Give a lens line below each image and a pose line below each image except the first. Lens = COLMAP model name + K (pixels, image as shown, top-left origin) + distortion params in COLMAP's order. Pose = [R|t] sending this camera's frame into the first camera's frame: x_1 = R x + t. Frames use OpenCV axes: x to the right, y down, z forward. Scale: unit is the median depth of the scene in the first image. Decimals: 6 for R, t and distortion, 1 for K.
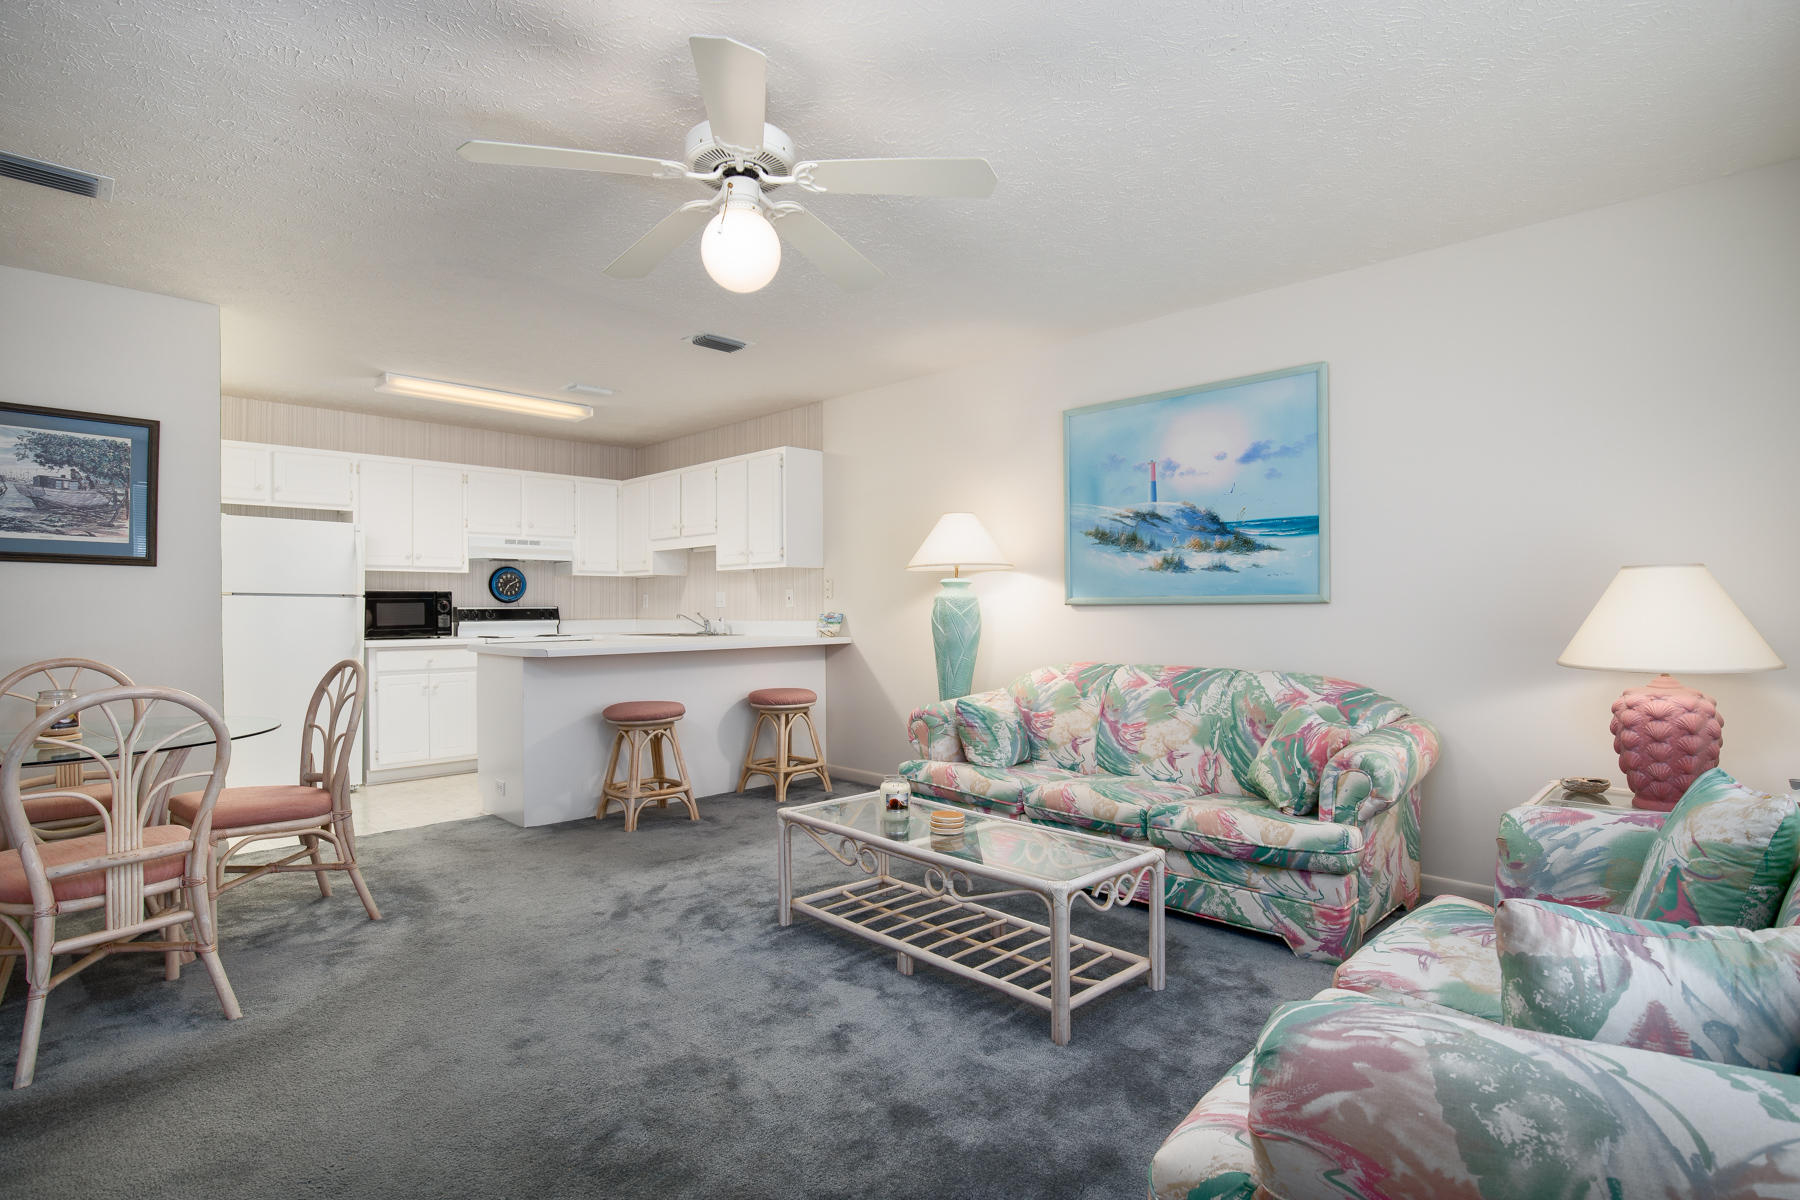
lens RADIAL K [[906.7, 0, 900.0], [0, 906.7, 600.0], [0, 0, 1]] dist [-0.010087, 0.001475]
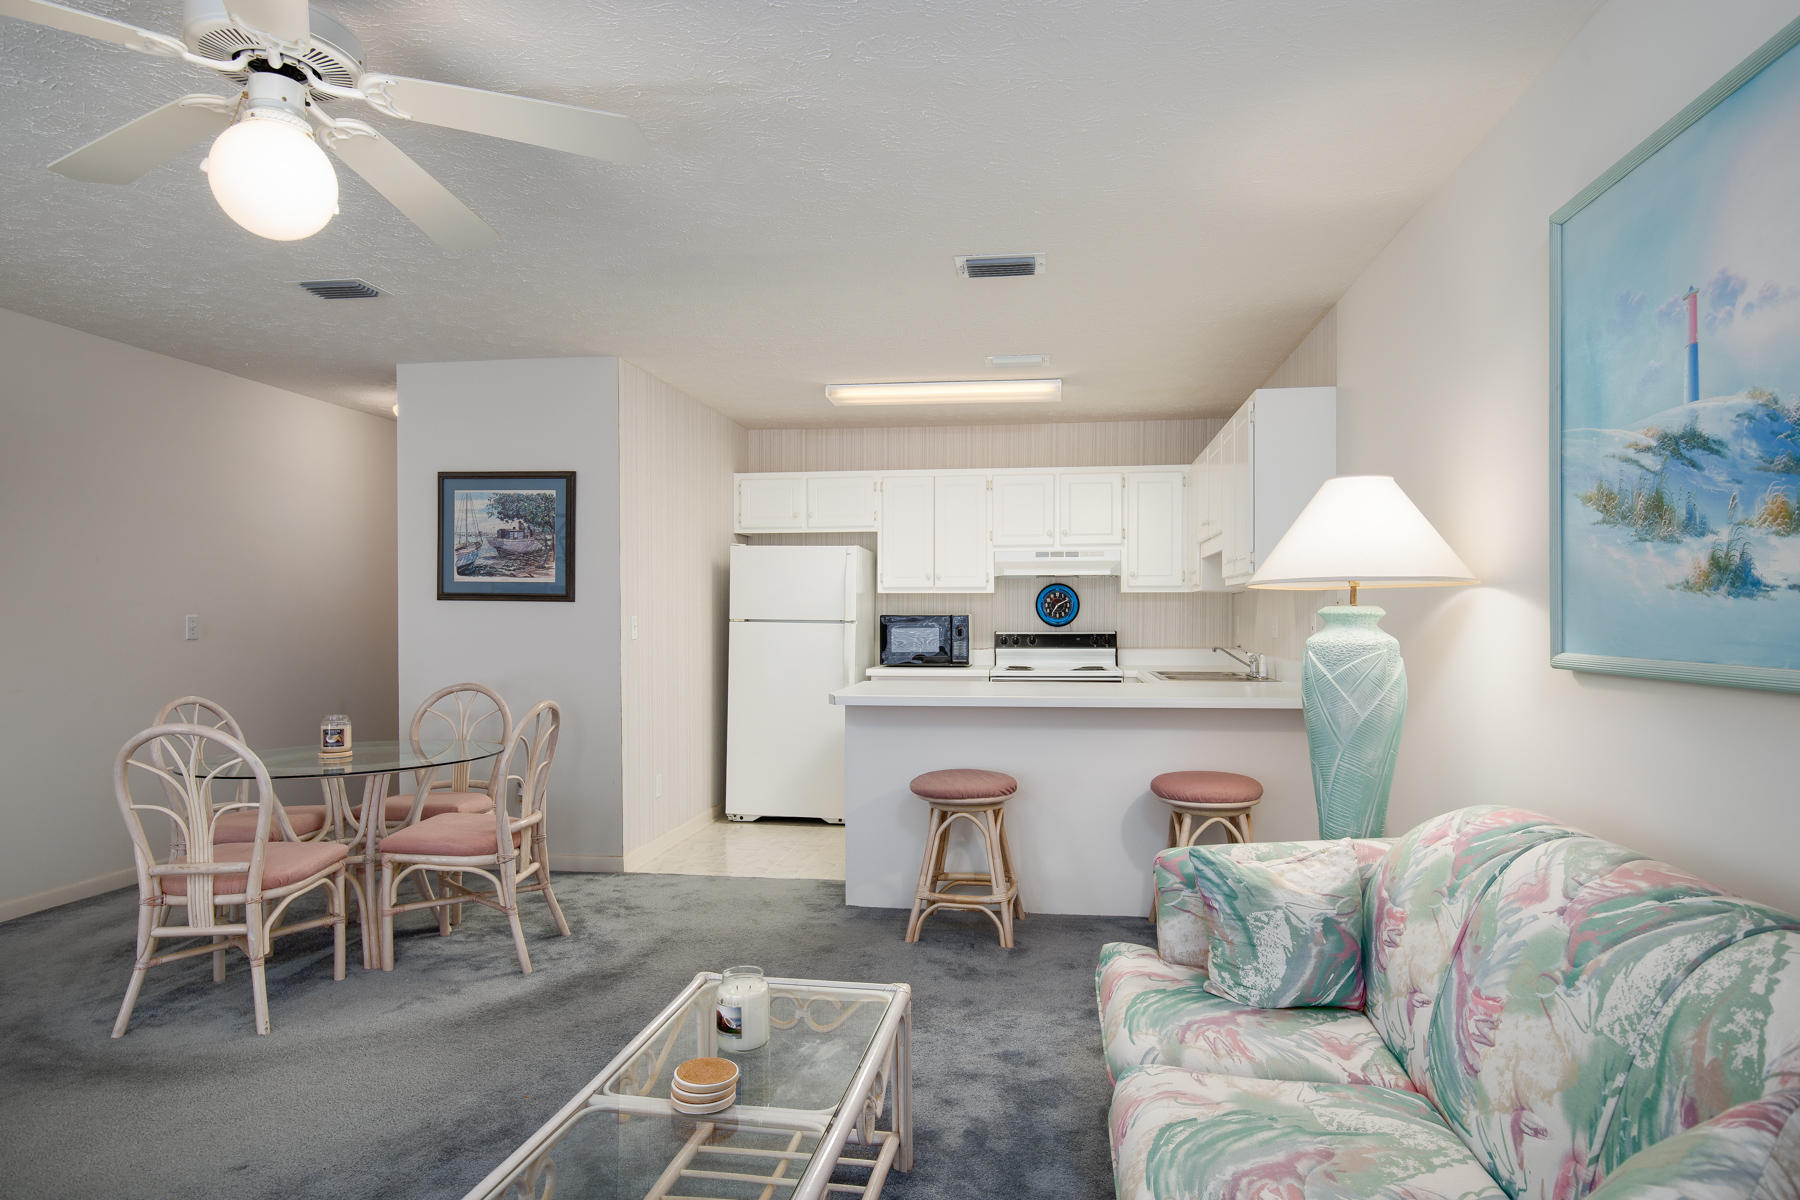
lens RADIAL K [[1060.2, 0, 905.3], [0, 1060.2, 614.4], [0, 0, 1]] dist [0.019691, 0.001272]
pose [[0.597593, 0.004103, -0.801789, 0.449962], [0.004756, 0.999951, 0.008662, -0.029063], [0.801786, -0.008989, 0.597544, 0.506297]]
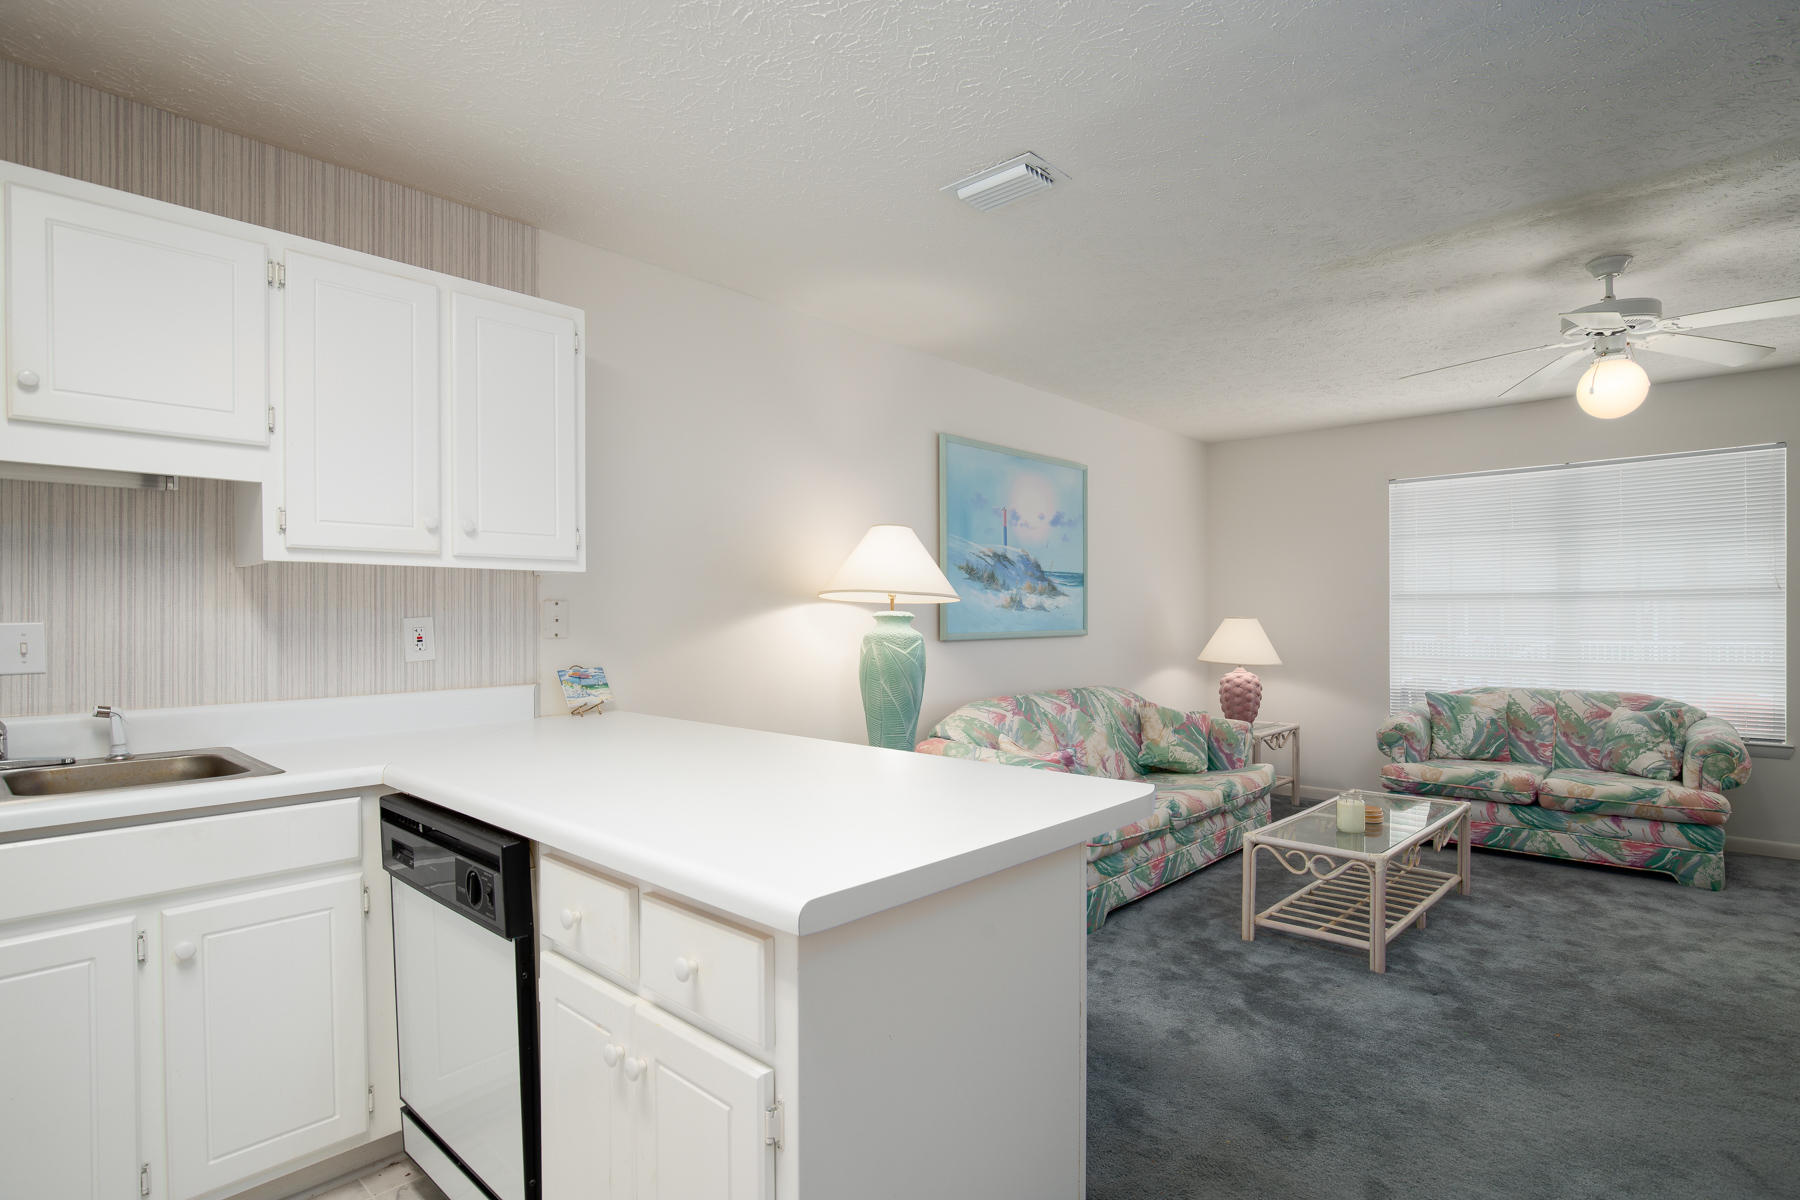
lens RADIAL K [[924.0, 0, 964.0], [0, 924.0, 608.5], [0, 0, 1]] dist [-0.000695, 0.000181]
pose [[-0.085572, 0.013652, 0.996238, -0.858166], [-0.003582, 0.999895, -0.014010, -0.016309], [-0.996326, -0.004768, -0.085514, 1.182283]]
